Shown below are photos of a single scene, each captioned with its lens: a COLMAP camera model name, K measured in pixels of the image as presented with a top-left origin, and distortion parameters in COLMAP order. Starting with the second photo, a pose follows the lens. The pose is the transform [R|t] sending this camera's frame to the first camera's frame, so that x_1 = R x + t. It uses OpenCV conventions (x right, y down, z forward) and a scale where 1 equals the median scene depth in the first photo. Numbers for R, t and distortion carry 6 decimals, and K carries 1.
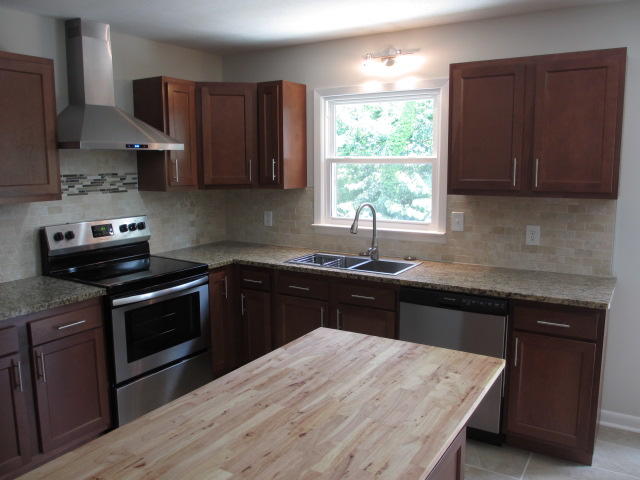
lens RADIAL K [[530.9, 0, 319.6], [0, 530.9, 239.5], [0, 0, 1]] dist [-0.057080, 0.007536]
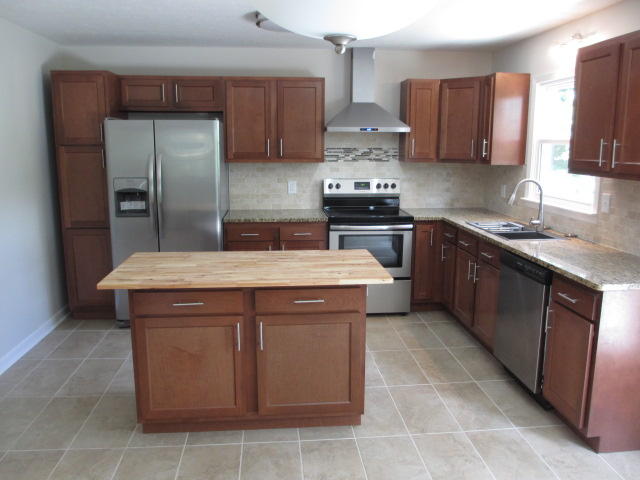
lens RADIAL K [[530.9, 0, 320.6], [0, 530.9, 239.1], [0, 0, 1]] dist [-0.057080, 0.007536]
pose [[0.604824, 0.148834, -0.782327, 0.706394], [-0.122692, 0.988066, 0.093120, 0.007104], [0.786851, 0.039664, 0.615868, -0.024960]]
